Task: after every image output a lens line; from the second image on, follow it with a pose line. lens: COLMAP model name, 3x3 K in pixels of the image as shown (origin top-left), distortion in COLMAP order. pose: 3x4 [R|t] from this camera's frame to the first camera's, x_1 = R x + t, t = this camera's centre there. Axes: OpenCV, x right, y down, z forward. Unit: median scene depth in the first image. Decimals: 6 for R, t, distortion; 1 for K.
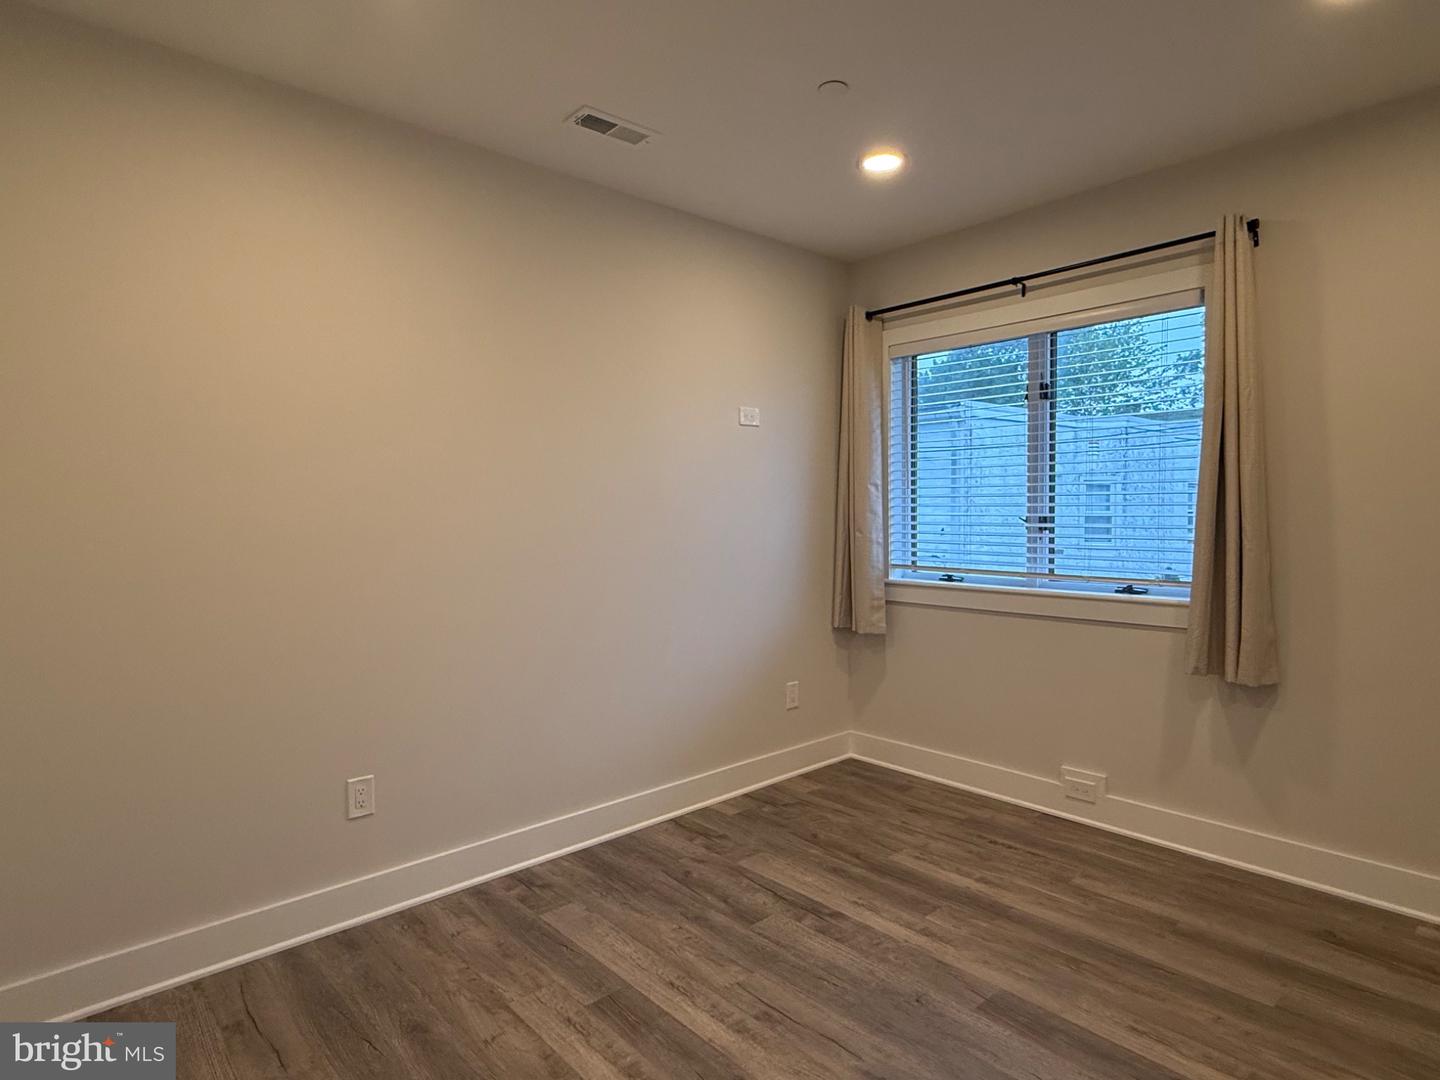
lens RADIAL K [[791.0, 0, 720.0], [0, 791.0, 540.0], [0, 0, 1]] dist [0.002422, 0.000688]
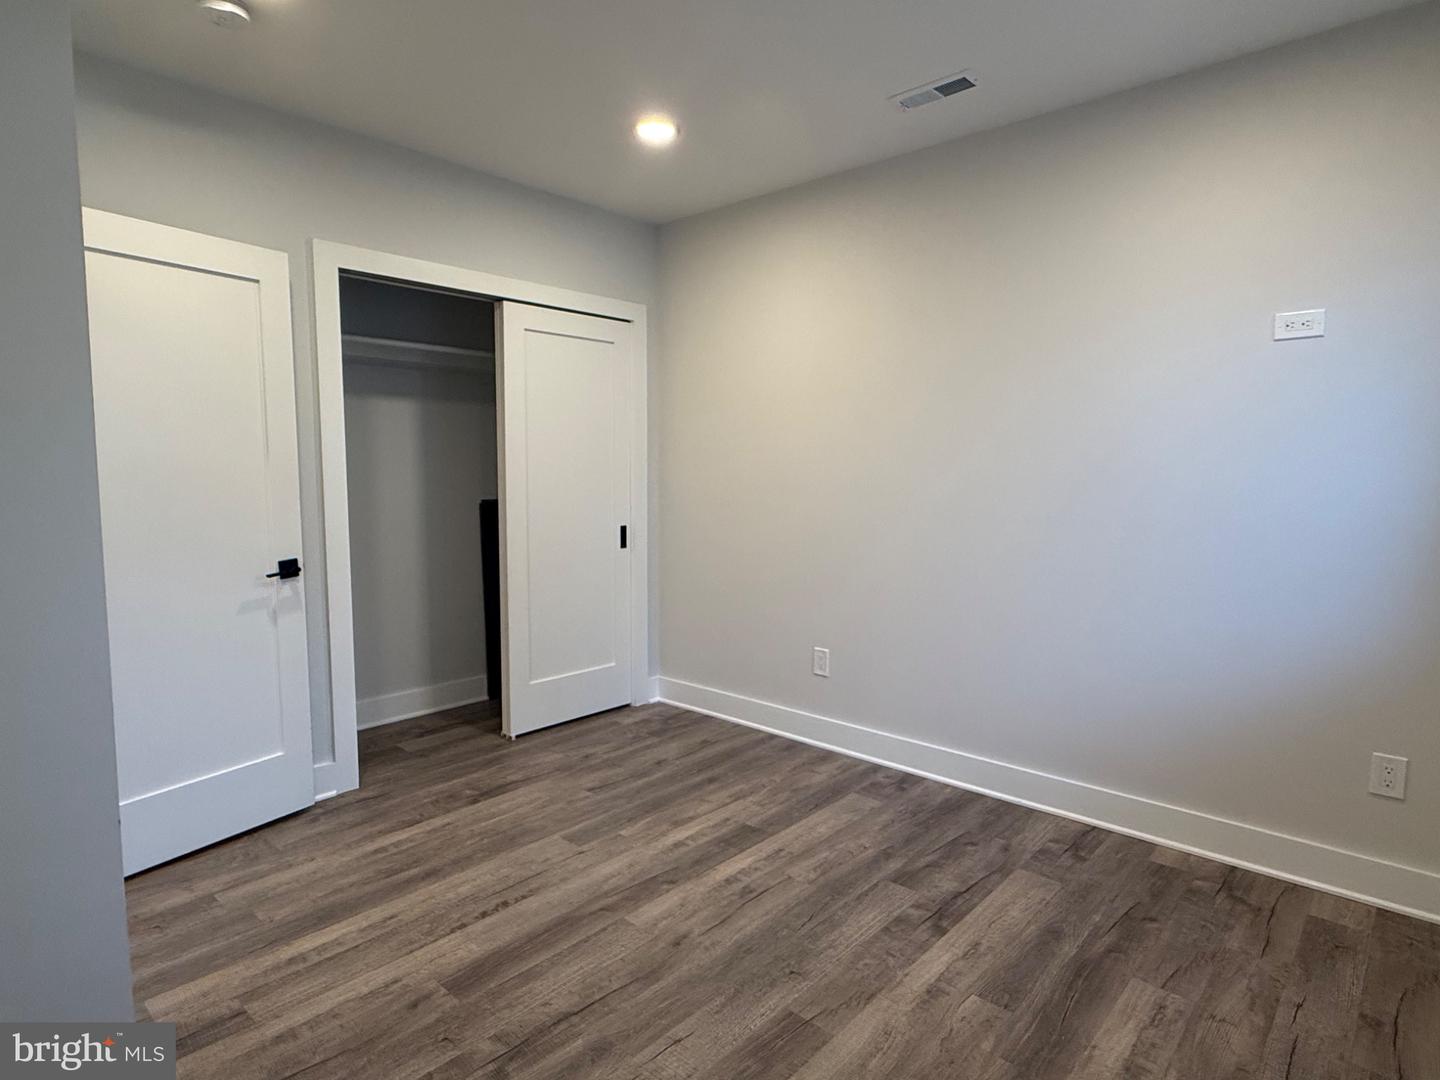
lens RADIAL K [[791.0, 0, 720.0], [0, 791.0, 540.0], [0, 0, 1]] dist [0.002422, 0.000688]
pose [[0.108380, 0.098237, -0.989244, 0.929353], [-0.041946, 0.994671, 0.094180, -0.027444], [0.993224, 0.031288, 0.111923, 0.635318]]
